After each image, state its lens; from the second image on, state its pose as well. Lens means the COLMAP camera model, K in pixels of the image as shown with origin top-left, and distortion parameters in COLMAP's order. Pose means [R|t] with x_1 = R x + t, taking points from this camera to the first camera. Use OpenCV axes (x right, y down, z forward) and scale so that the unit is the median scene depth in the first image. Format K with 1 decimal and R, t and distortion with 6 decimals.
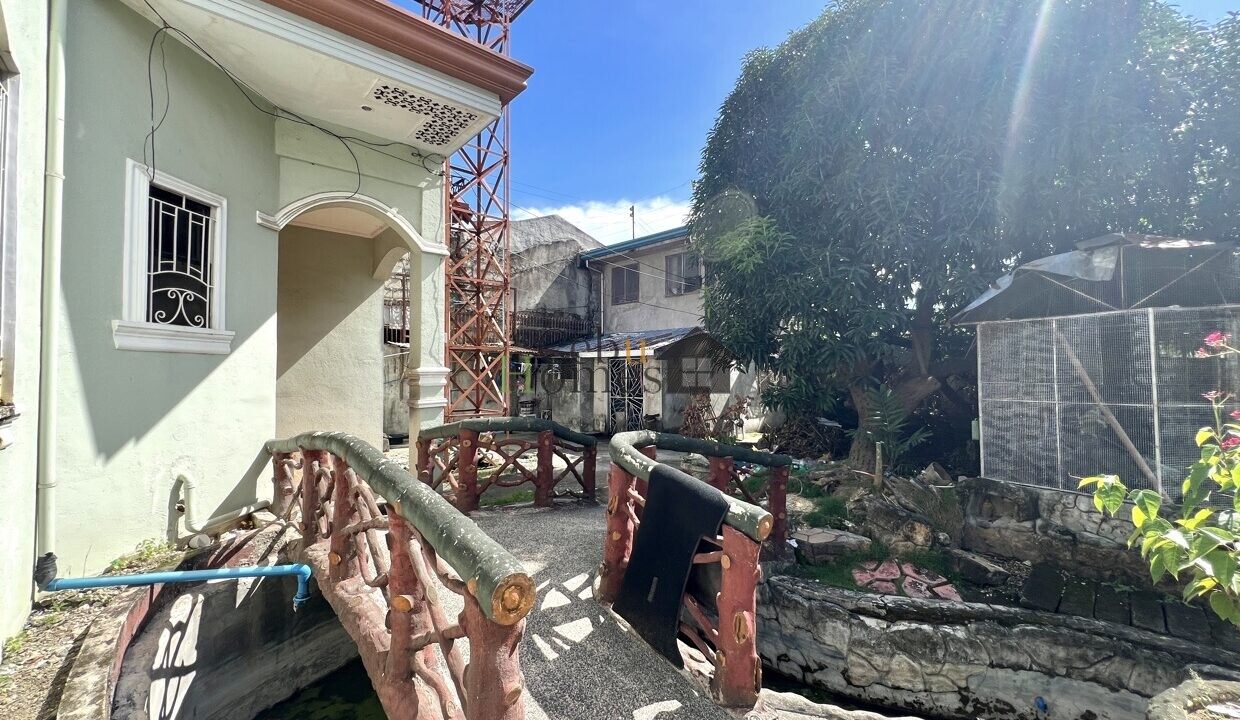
lens RADIAL K [[496.2, 0, 617.5], [0, 496.2, 359.6], [0, 0, 1]] dist [-0.003769, 0.000366]
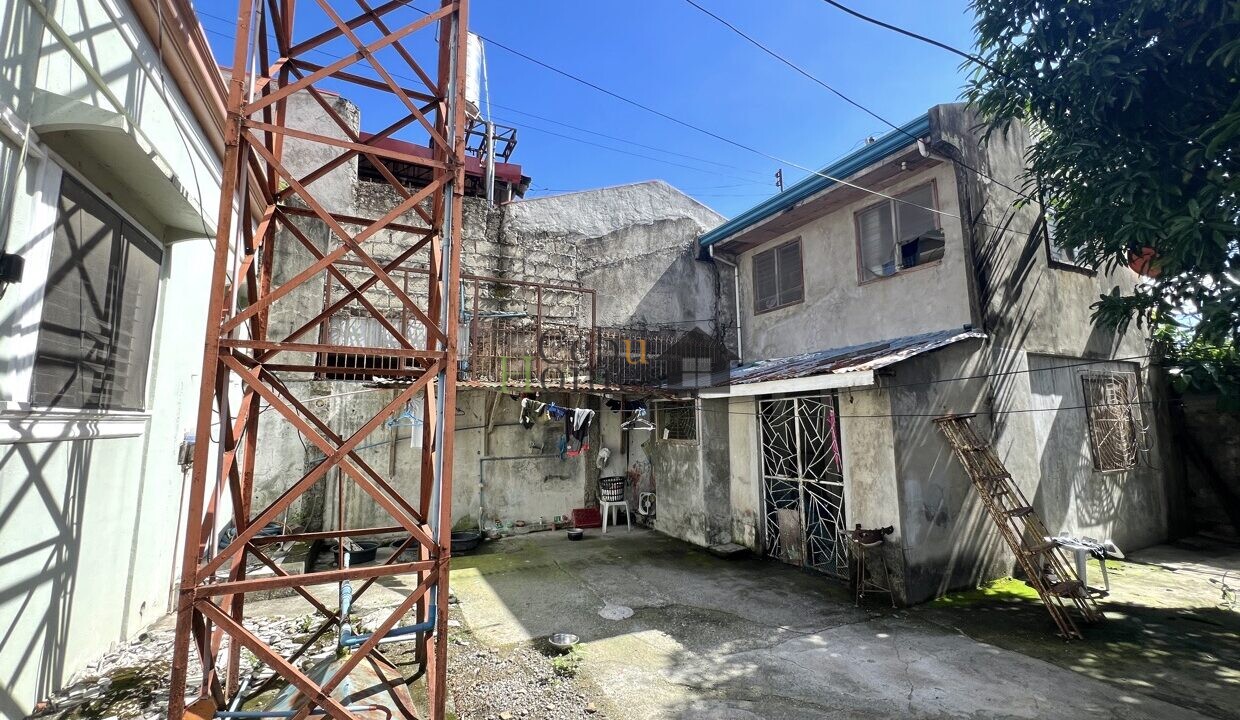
lens RADIAL K [[496.2, 0, 617.5], [0, 496.2, 359.6], [0, 0, 1]] dist [-0.003769, 0.000366]
pose [[0.964272, -0.041973, -0.261566, -0.019323], [0.013641, 0.993926, -0.109203, 0.010130], [0.264561, 0.101734, 0.958988, 0.428522]]
